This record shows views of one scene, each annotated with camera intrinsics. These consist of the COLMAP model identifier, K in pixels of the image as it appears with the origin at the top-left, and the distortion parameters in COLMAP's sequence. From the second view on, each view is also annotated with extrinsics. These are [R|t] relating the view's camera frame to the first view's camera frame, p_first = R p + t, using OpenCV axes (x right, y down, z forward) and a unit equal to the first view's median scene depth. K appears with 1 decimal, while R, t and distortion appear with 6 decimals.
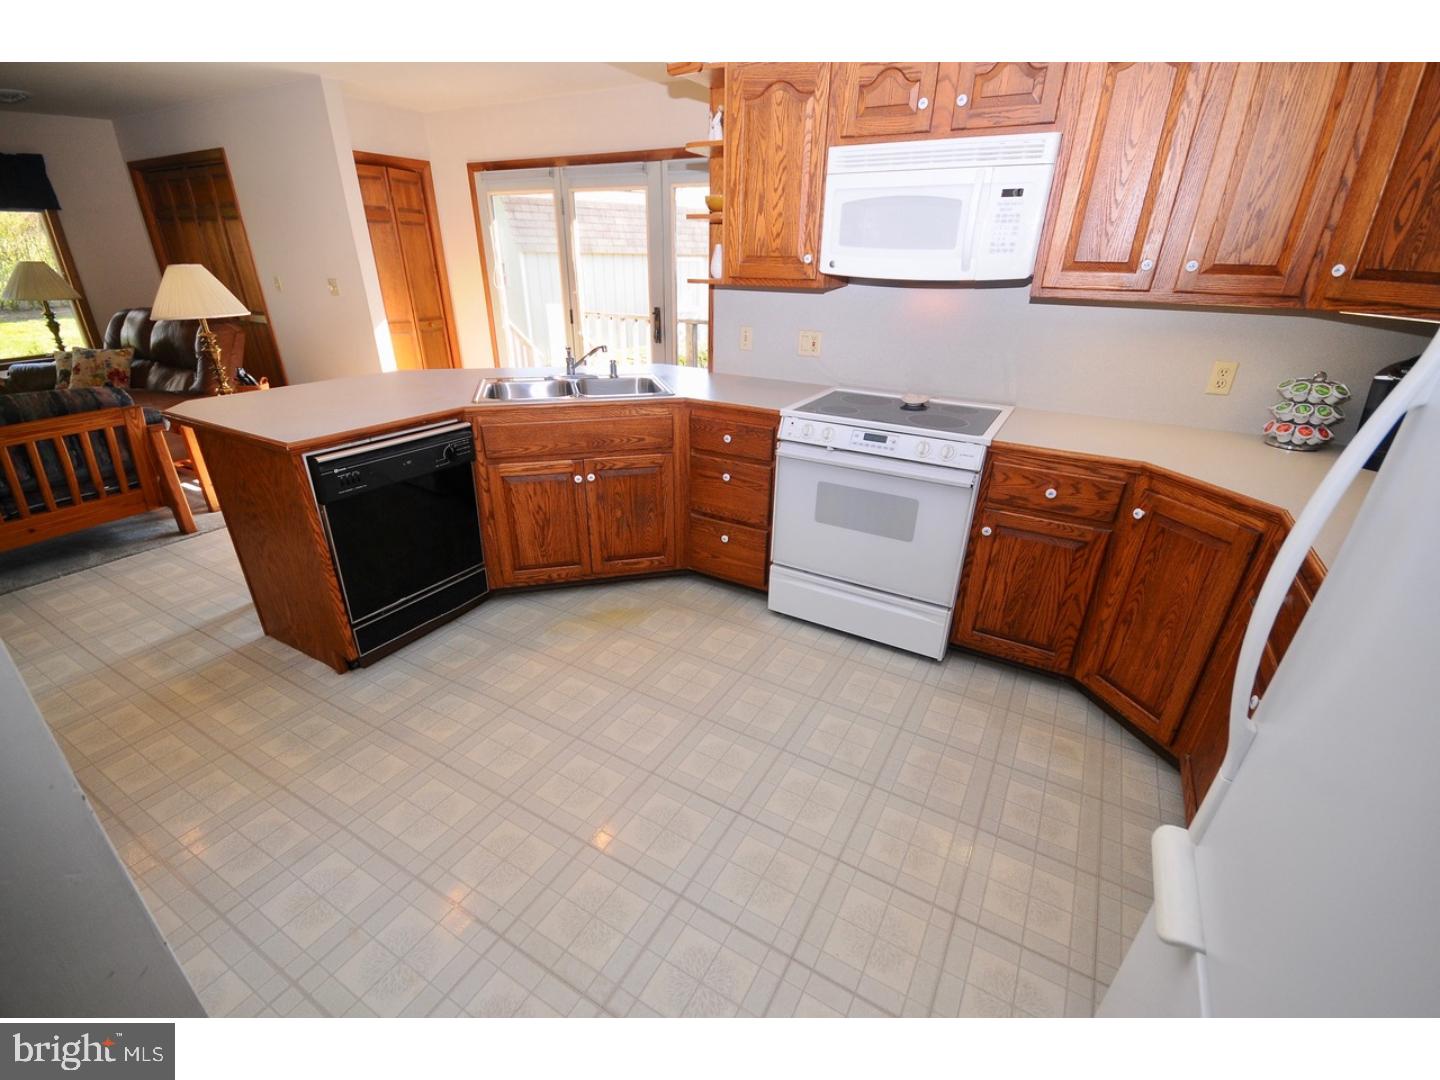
lens RADIAL K [[632.7, 0, 715.6], [0, 632.7, 563.5], [0, 0, 1]] dist [-0.000977, -0.007512]
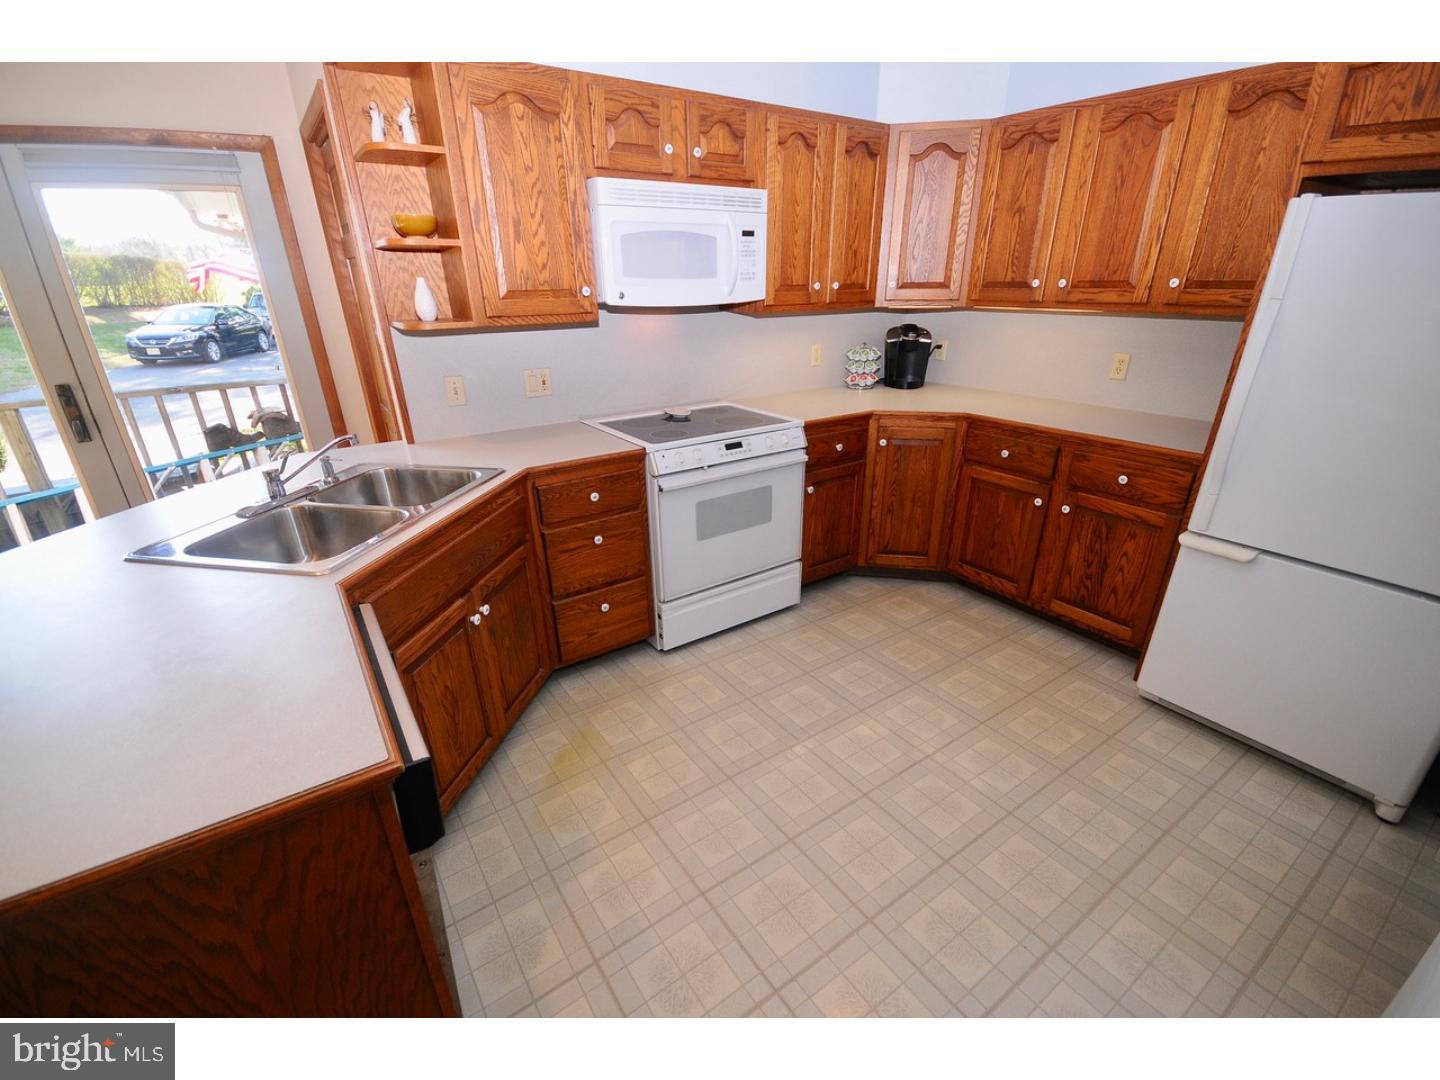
lens RADIAL K [[632.7, 0, 727.2], [0, 632.7, 561.1], [0, 0, 1]] dist [-0.000977, -0.007512]
pose [[0.416157, -0.389713, 0.821546, -0.716061], [0.410571, 0.886688, 0.212638, -0.249563], [-0.811323, 0.248812, 0.529007, 0.451002]]
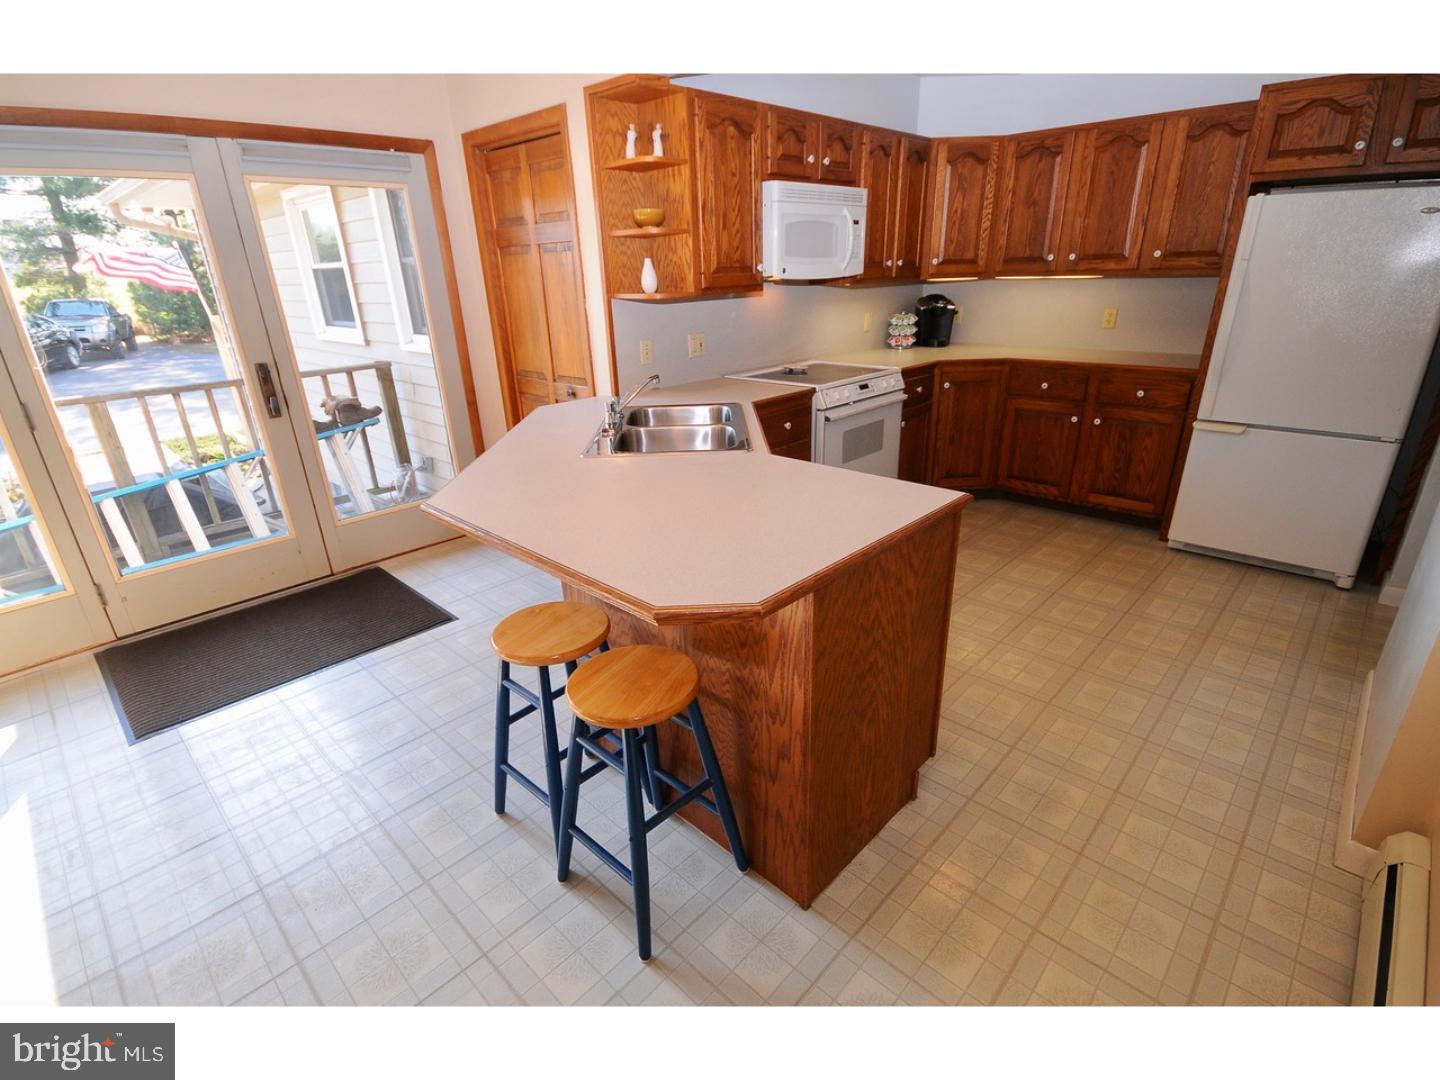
lens RADIAL K [[691.1, 0, 725.7], [0, 691.1, 552.0], [0, 0, 1]] dist [-0.009883, 0.003196]
pose [[0.226084, -0.392086, 0.891714, -1.284761], [0.453794, 0.852409, 0.259750, -0.407212], [-0.861950, 0.345929, 0.370642, 0.787974]]
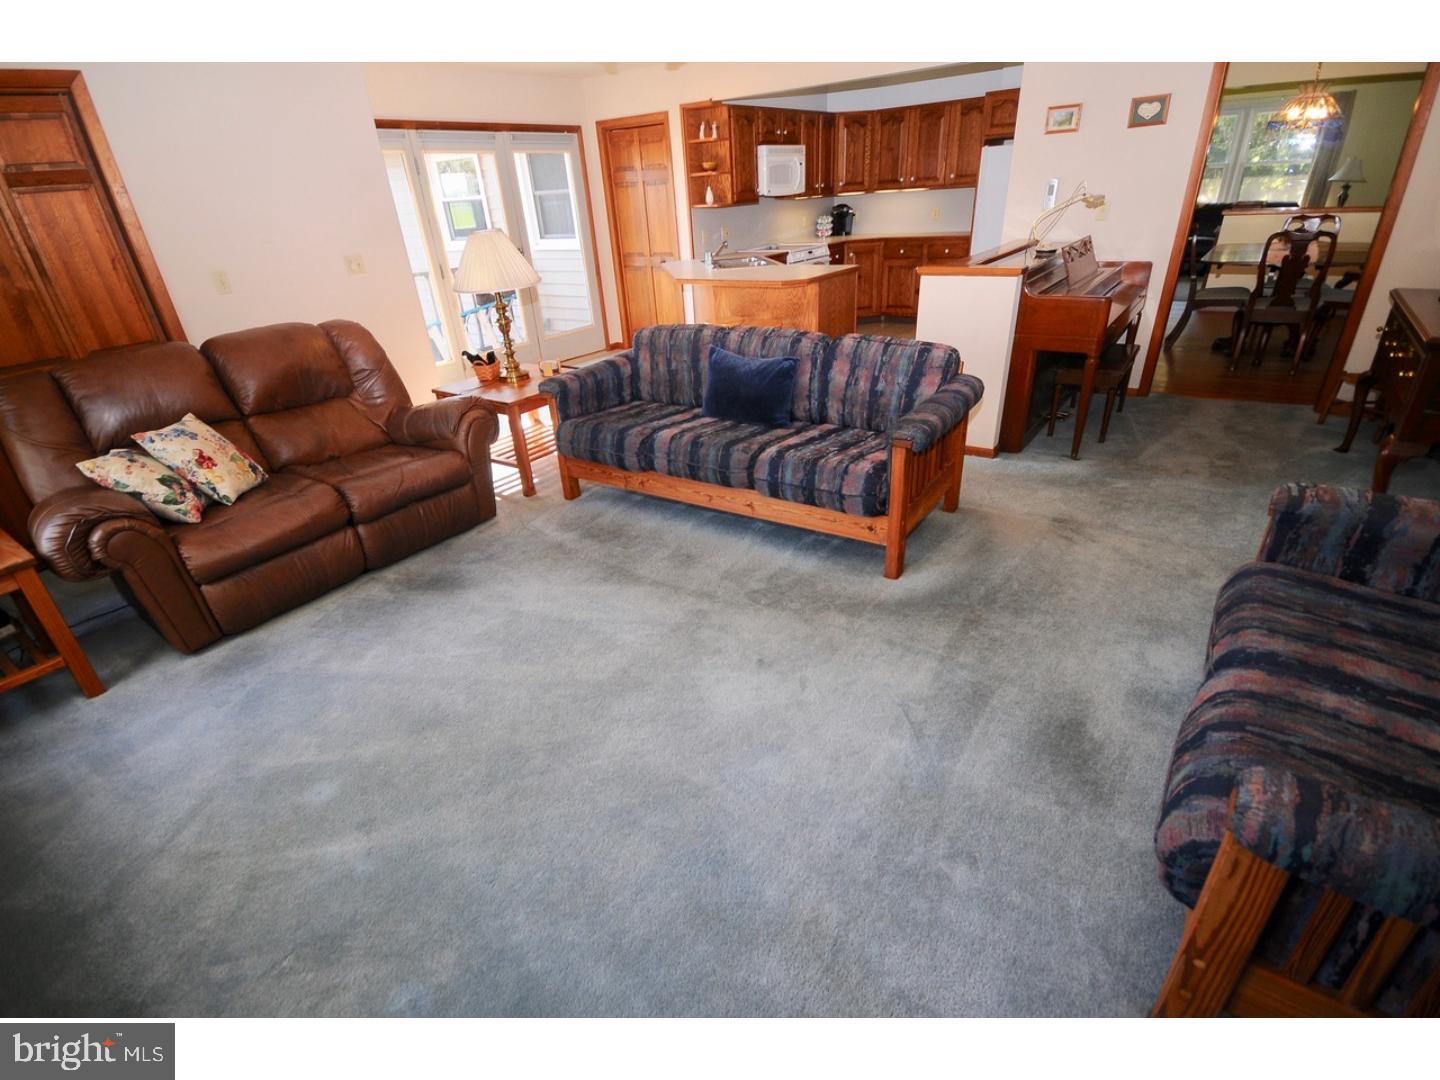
lens RADIAL K [[678.5, 0, 725.6], [0, 678.5, 562.0], [0, 0, 1]] dist [-0.003766, -0.000422]
pose [[0.091800, -0.498573, 0.861973, -2.915638], [0.487141, 0.777459, 0.397809, -0.486198], [-0.868485, 0.383383, 0.314246, 0.871920]]
